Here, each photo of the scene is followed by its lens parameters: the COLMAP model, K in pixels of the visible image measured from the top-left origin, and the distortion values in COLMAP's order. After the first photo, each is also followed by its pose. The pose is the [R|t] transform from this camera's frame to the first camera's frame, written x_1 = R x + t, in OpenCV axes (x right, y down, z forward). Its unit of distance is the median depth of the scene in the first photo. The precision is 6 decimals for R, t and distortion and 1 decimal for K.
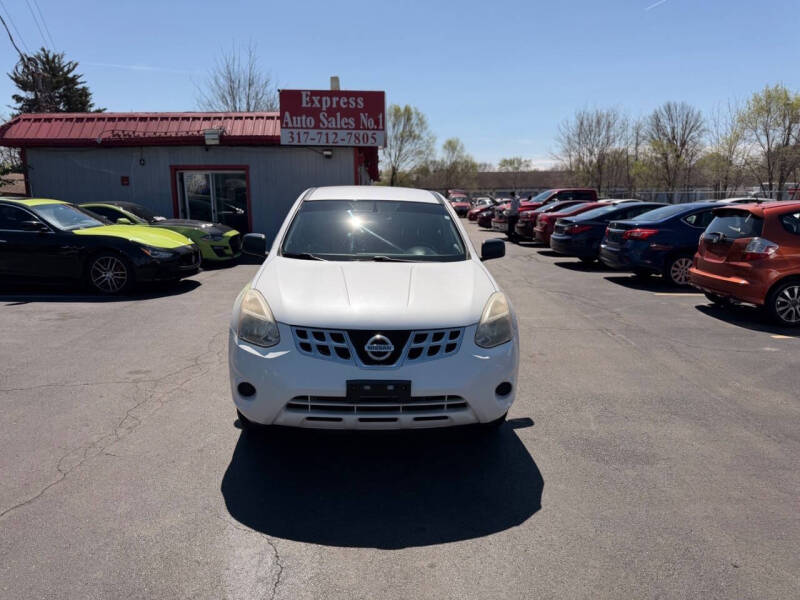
lens RADIAL K [[561.8, 0, 400.0], [0, 561.8, 300.0], [0, 0, 1]] dist [0.075797, -0.116156]
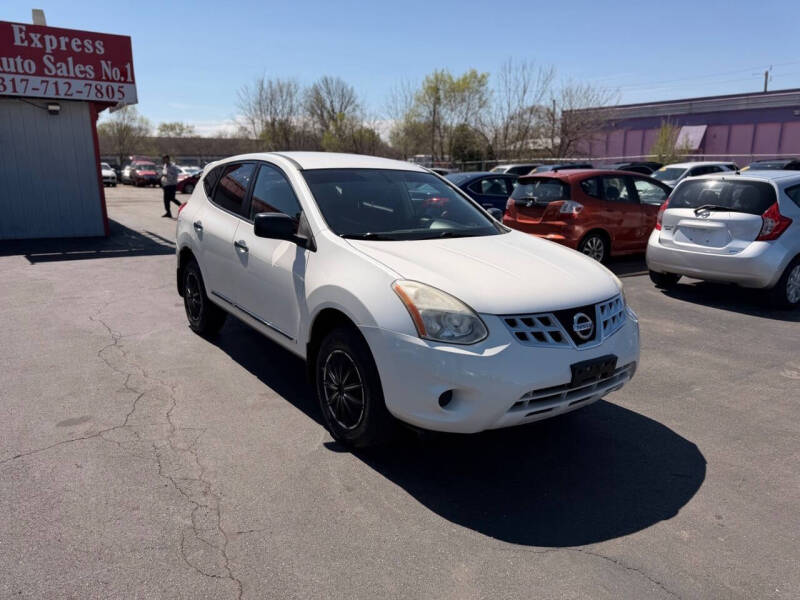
lens RADIAL K [[567.4, 0, 400.0], [0, 567.4, 300.0], [0, 0, 1]] dist [0.026124, -0.035975]
pose [[0.843150, -0.121333, 0.523809, -0.177642], [0.094040, 0.992467, 0.078521, -0.014005], [-0.529390, -0.016946, 0.848209, 0.077010]]
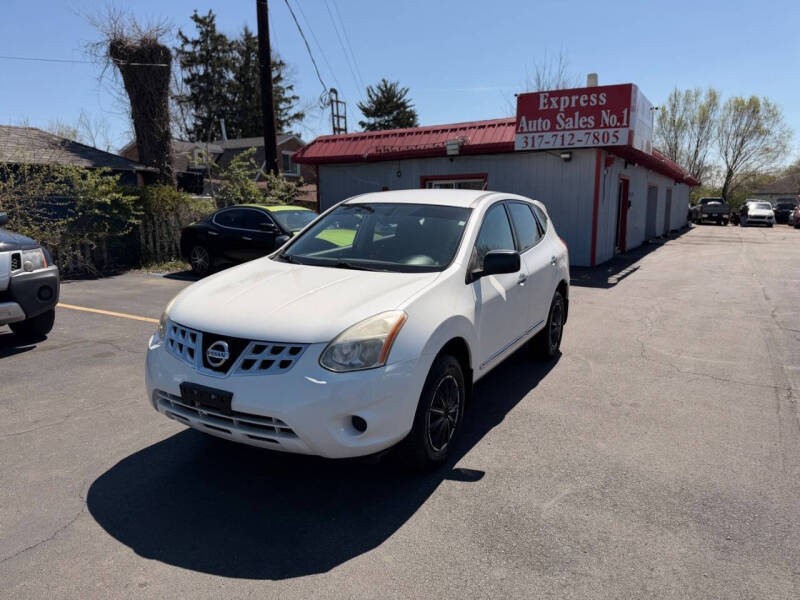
lens RADIAL K [[563.5, 0, 399.4], [0, 563.5, 305.7], [0, 0, 1]] dist [0.025362, -0.038350]
pose [[0.844170, 0.090715, -0.528344, 0.161927], [-0.093371, 0.995394, 0.021721, -0.010215], [0.527881, 0.030996, 0.848753, 0.076182]]
